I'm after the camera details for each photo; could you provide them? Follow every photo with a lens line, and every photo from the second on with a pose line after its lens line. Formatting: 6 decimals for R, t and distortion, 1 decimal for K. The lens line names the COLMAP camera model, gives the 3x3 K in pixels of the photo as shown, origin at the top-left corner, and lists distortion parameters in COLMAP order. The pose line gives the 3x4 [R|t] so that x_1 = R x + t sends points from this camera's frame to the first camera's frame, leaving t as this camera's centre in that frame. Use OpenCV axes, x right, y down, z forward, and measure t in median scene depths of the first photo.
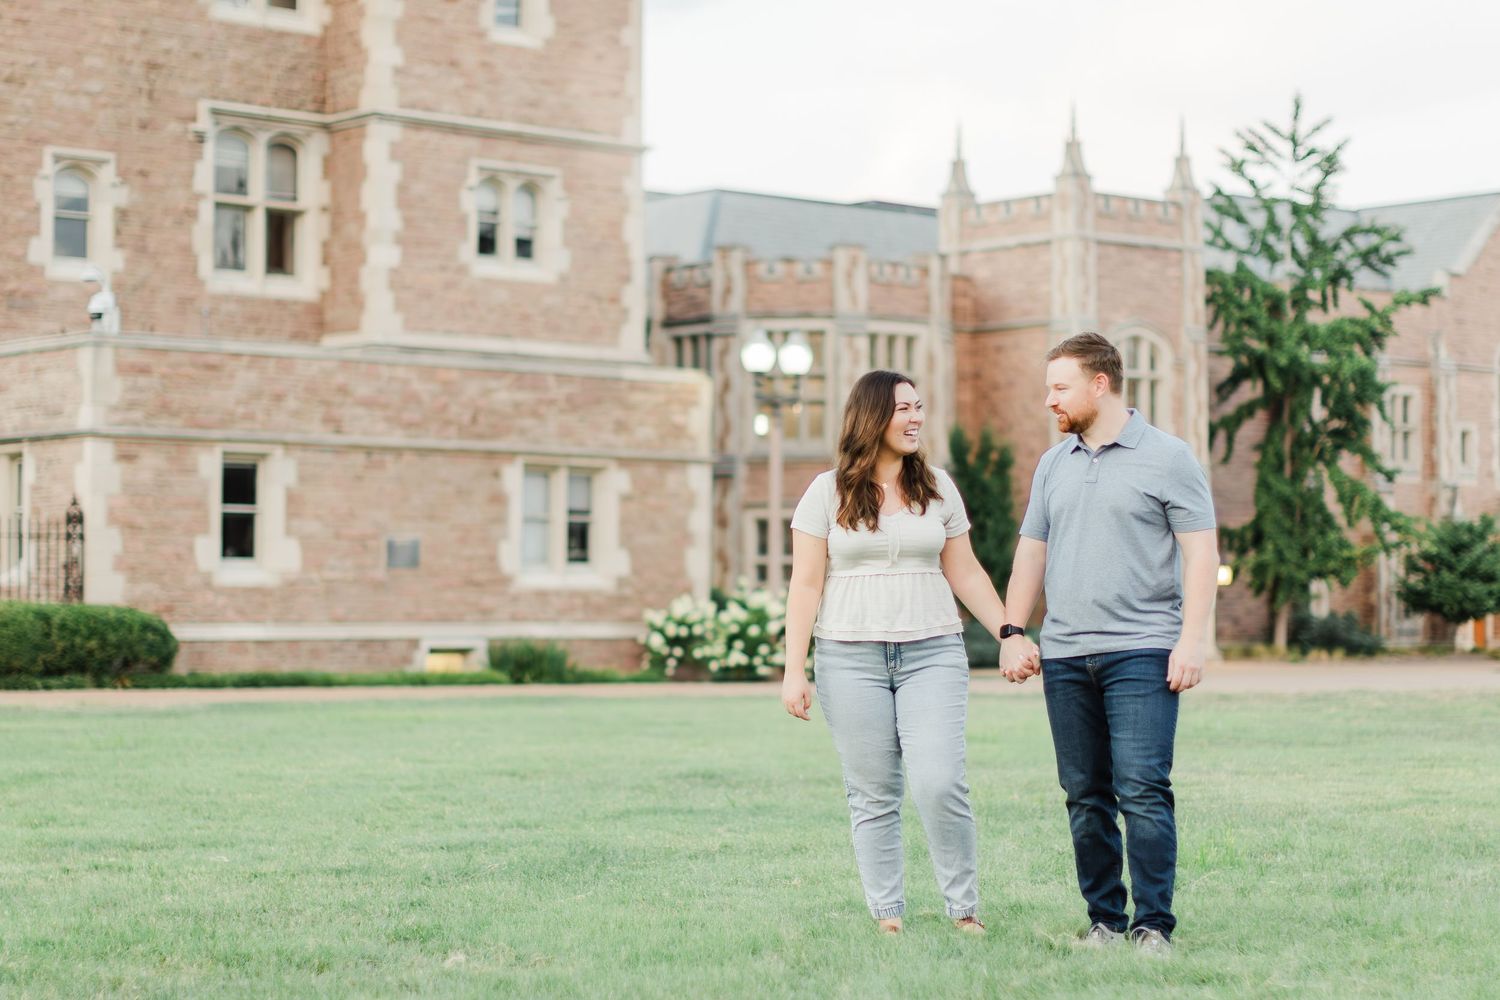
lens RADIAL K [[2911.8, 0, 747.8], [0, 2911.8, 500.4], [0, 0, 1]] dist [0.013438, 0.086746]
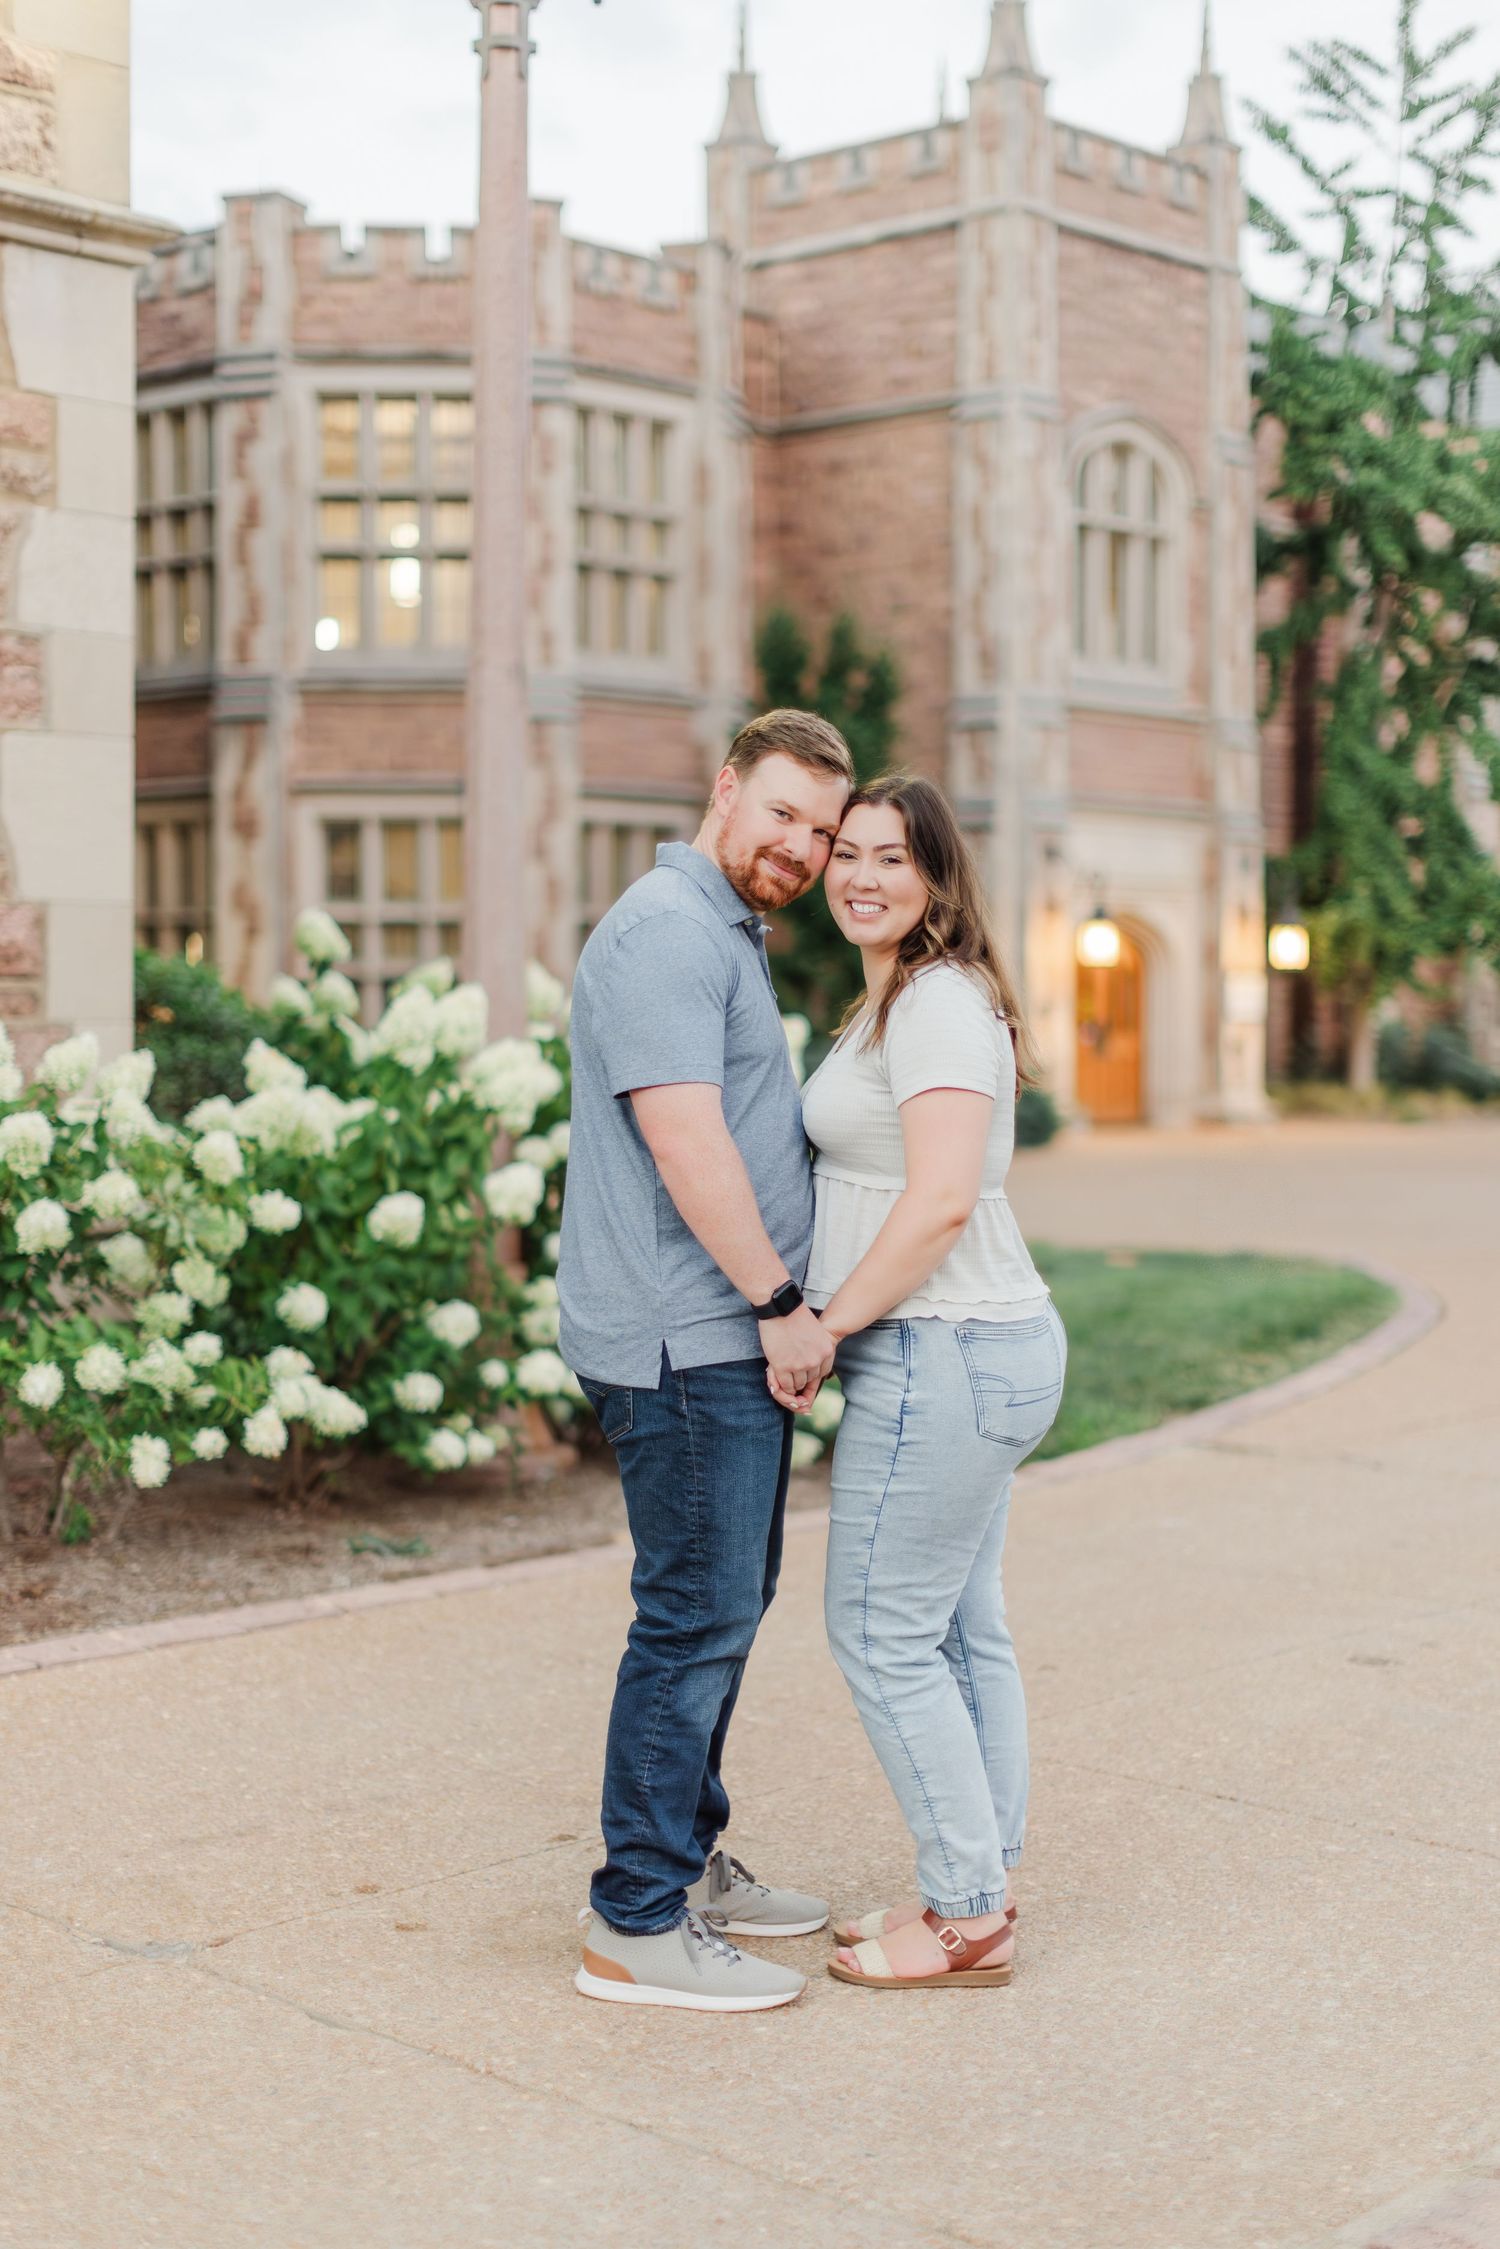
lens RADIAL K [[3137.6, 0, 748.9], [0, 3137.6, 1120.8], [0, 0, 1]] dist [0.053247, -0.007292]
pose [[0.989500, -0.008324, 0.144293, -0.003665], [-0.002532, 0.997189, 0.074889, 0.024977], [-0.144511, -0.074468, 0.986697, 0.790323]]
